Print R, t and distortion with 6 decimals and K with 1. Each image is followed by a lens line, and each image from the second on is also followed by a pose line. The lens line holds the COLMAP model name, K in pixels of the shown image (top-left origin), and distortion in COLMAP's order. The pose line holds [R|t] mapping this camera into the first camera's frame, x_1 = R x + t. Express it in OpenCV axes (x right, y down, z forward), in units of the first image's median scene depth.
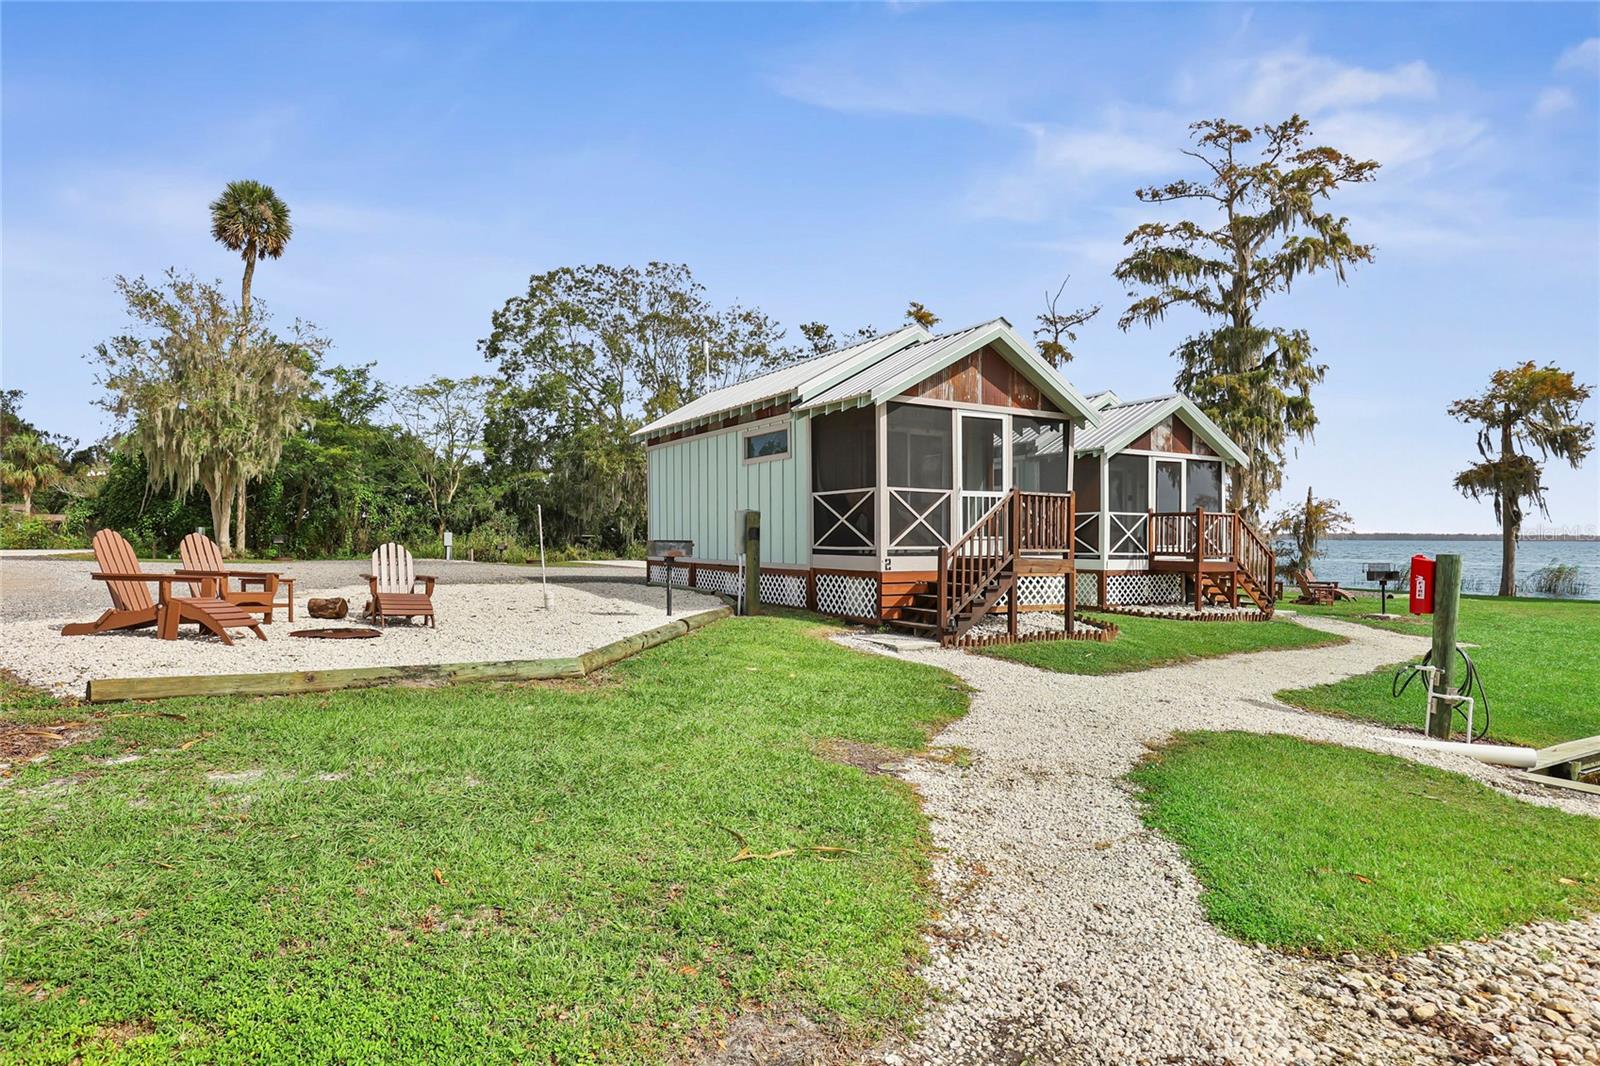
lens RADIAL K [[903.5, 0, 800.0], [0, 903.5, 533.0], [0, 0, 1]] dist [-0.023273, -0.000111]
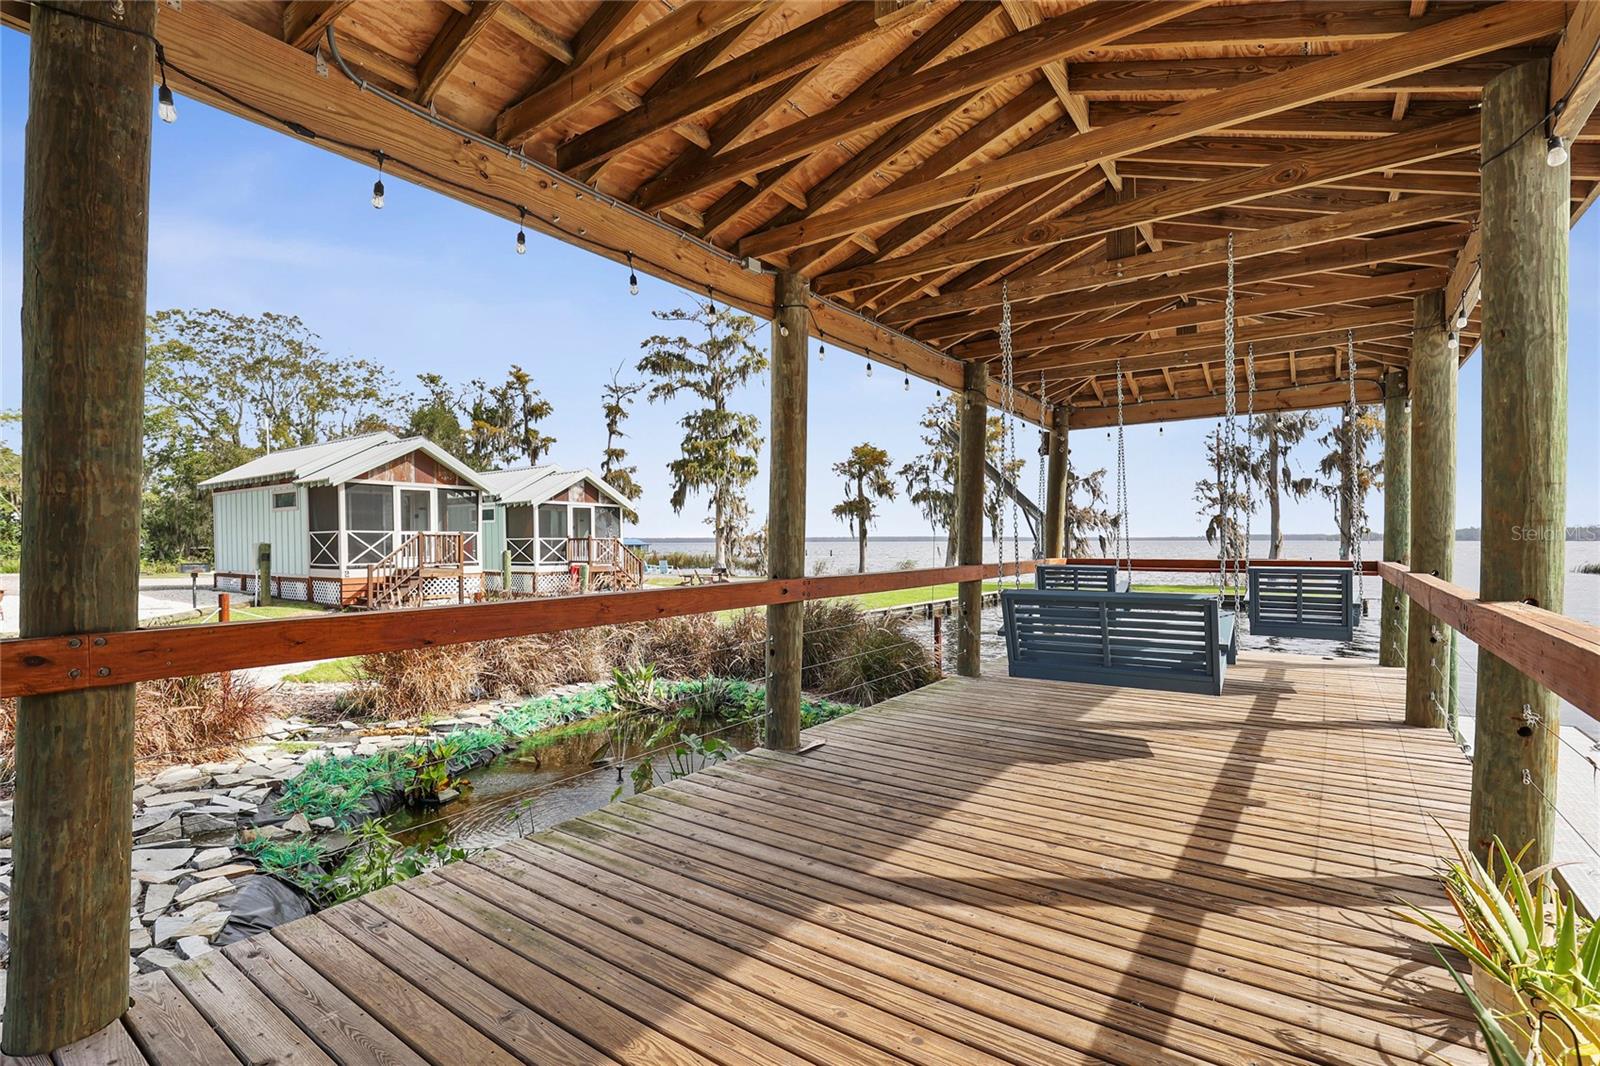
lens RADIAL K [[739.0, 0, 805.9], [0, 739.0, 540.7], [0, 0, 1]] dist [-0.020644, -0.000248]
pose [[0.906405, -0.008627, 0.422322, 0.104537], [0.007047, 0.999961, 0.005303, -0.010929], [-0.422351, -0.001831, 0.906430, -0.234920]]
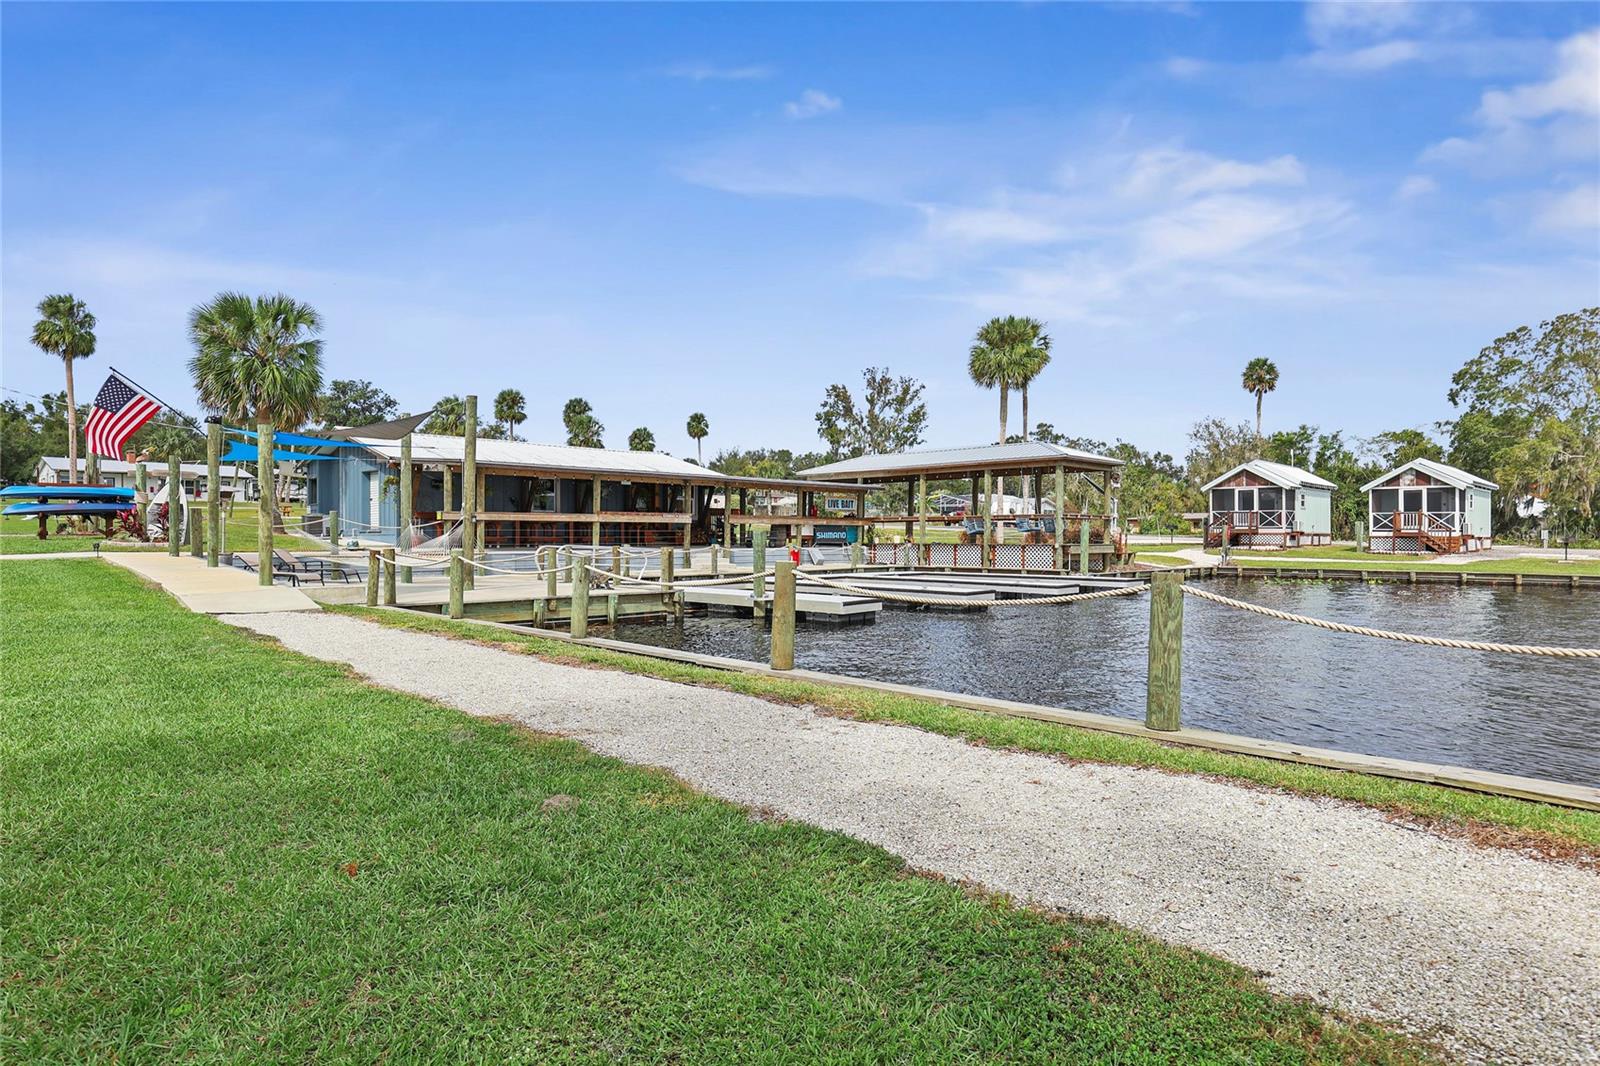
lens RADIAL K [[903.5, 0, 800.0], [0, 903.5, 533.0], [0, 0, 1]] dist [-0.023273, -0.000111]
pose [[0.272160, -0.008602, -0.962214, 1.142777], [0.004045, 0.999961, -0.007796, 0.022387], [0.962244, -0.001770, 0.272184, -0.604297]]
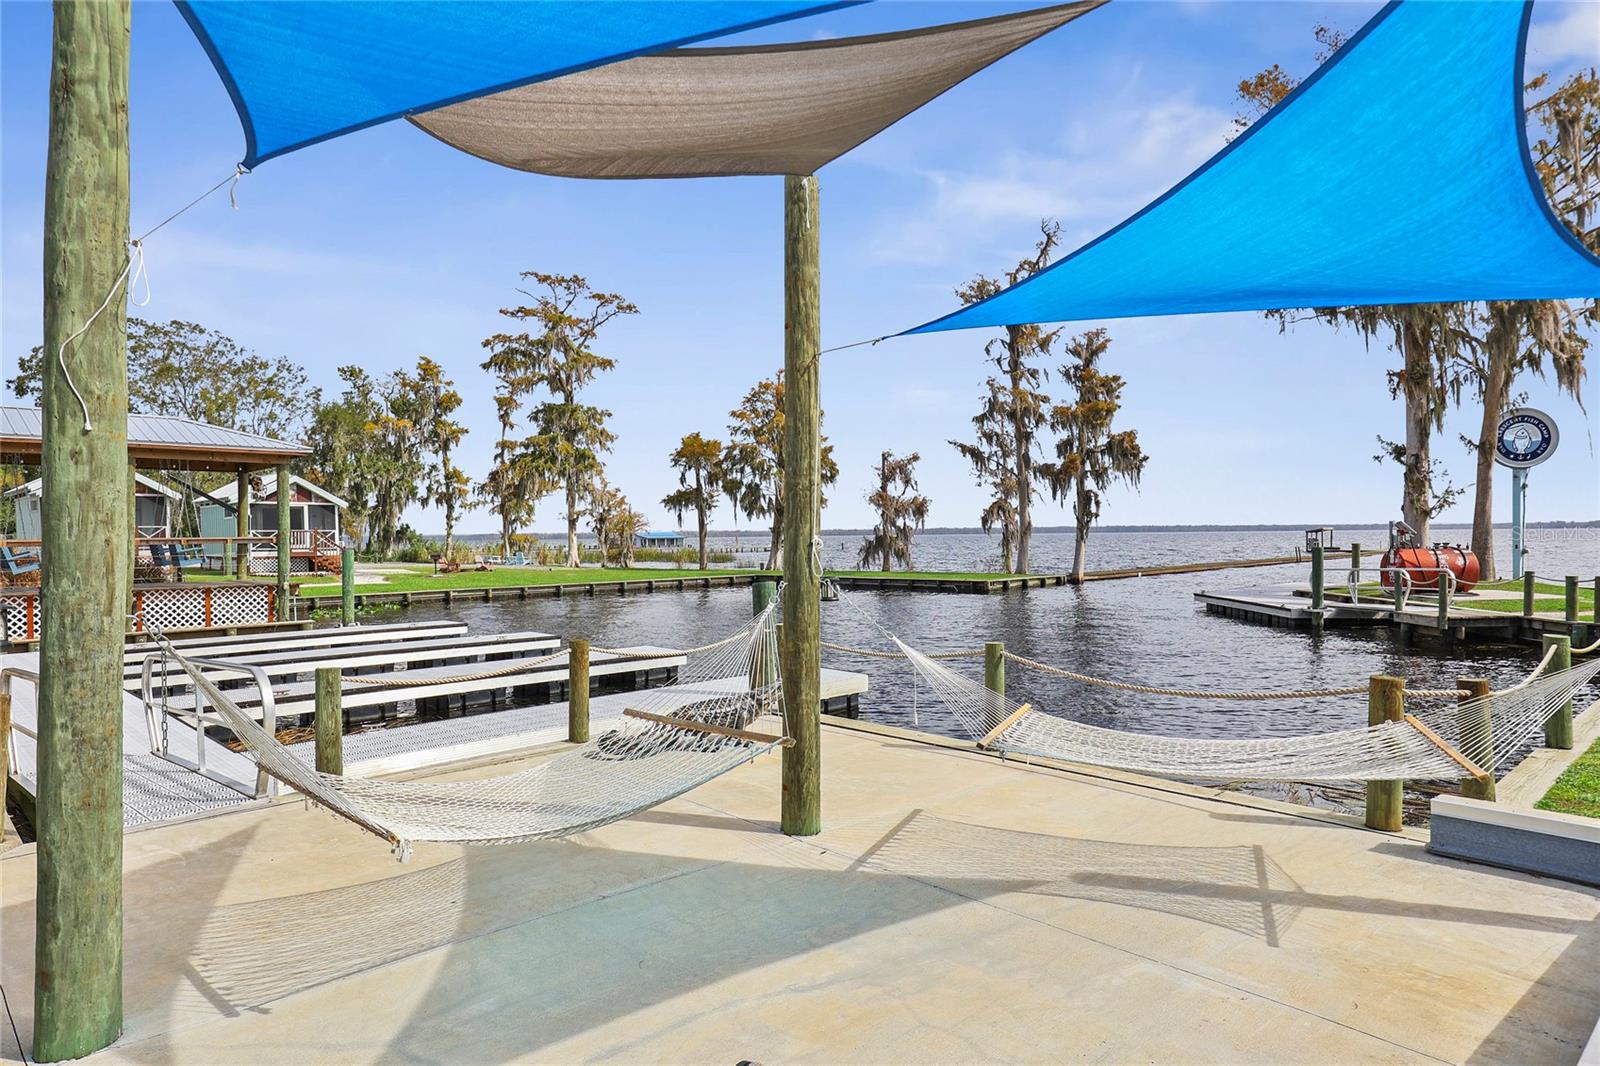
lens RADIAL K [[944.1, 0, 779.1], [0, 944.1, 567.5], [0, 0, 1]] dist [0.034266, 0.001097]
pose [[0.970934, -0.021777, 0.238356, 0.515954], [0.012627, 0.999126, 0.039848, -0.004359], [-0.239015, -0.035680, 0.970360, -0.794607]]
